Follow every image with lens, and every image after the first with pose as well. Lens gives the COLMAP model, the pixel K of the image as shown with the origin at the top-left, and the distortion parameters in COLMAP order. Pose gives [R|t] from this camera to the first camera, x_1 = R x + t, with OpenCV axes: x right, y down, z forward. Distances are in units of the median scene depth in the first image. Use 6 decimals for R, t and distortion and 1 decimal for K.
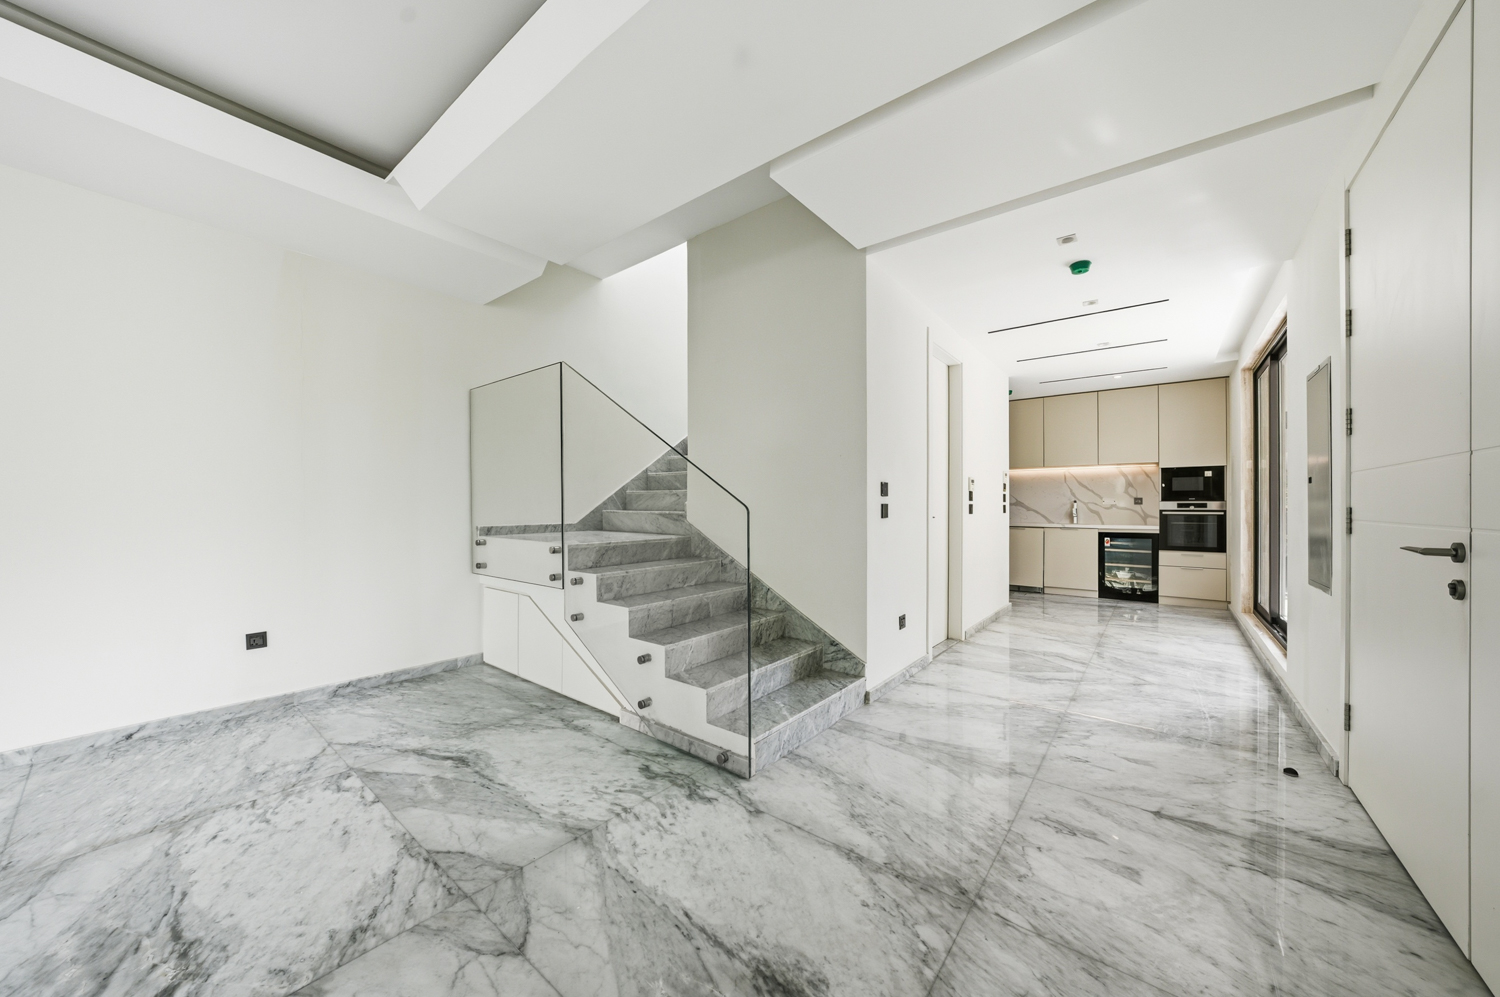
lens RADIAL K [[535.7, 0, 750.0], [0, 535.7, 498.5], [0, 0, 1]] dist [-0.032565, 0.008125]
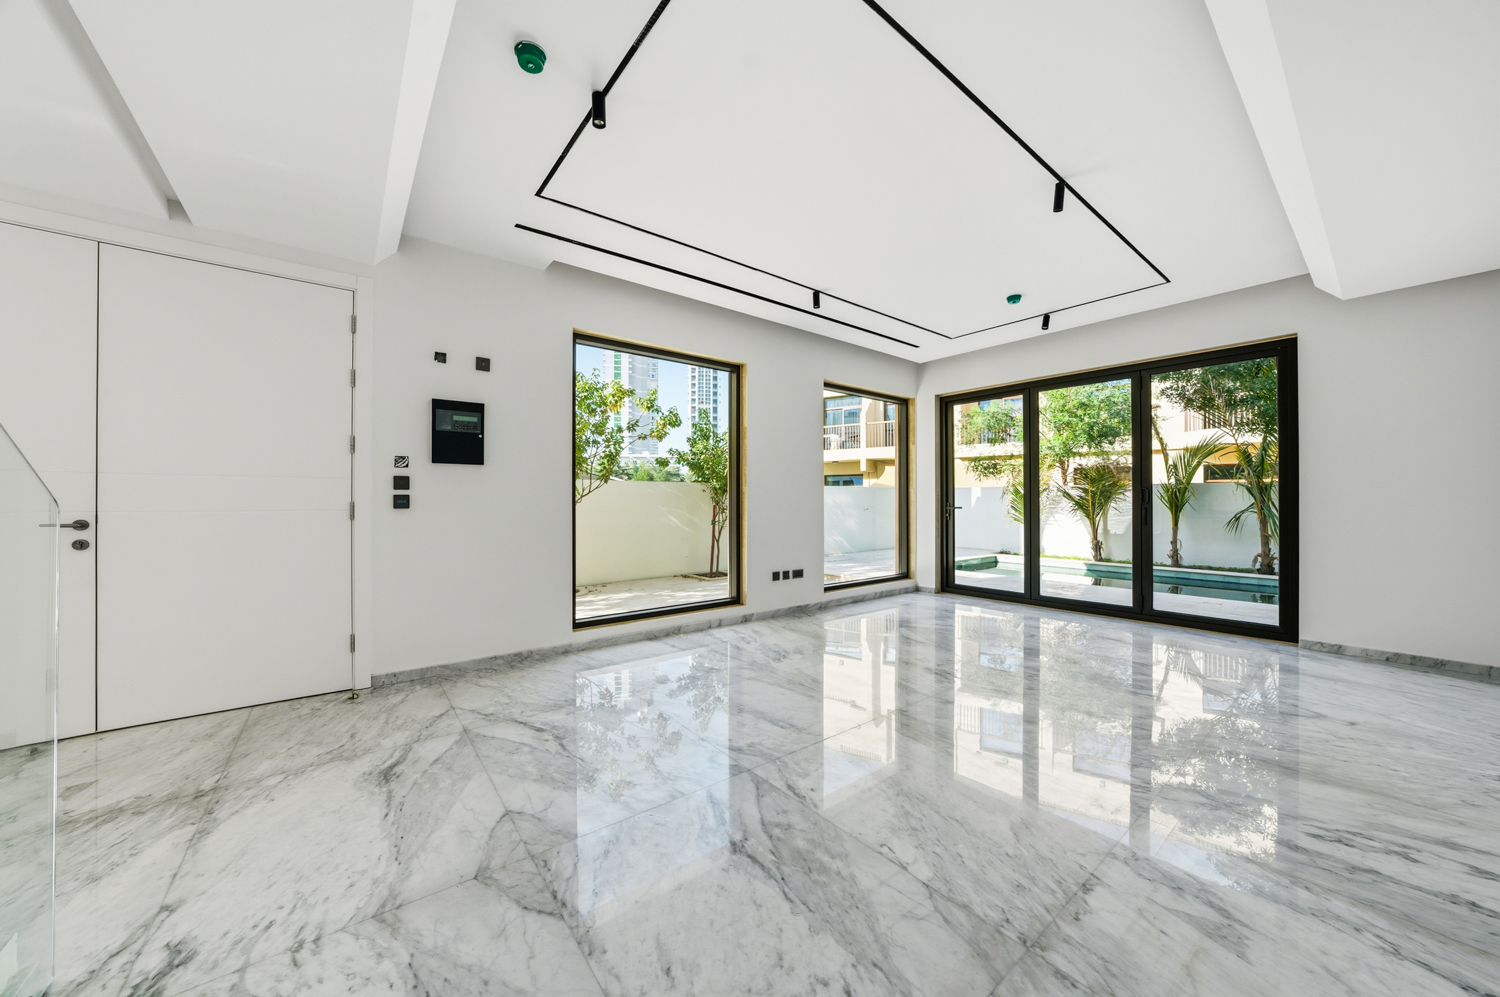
lens RADIAL K [[535.7, 0, 750.0], [0, 535.7, 498.5], [0, 0, 1]] dist [-0.032565, 0.008125]
pose [[-0.972970, -0.000035, 0.230931, -1.020599], [-0.003386, 0.999895, -0.014113, 0.019195], [-0.230906, -0.014513, -0.972868, 1.628939]]
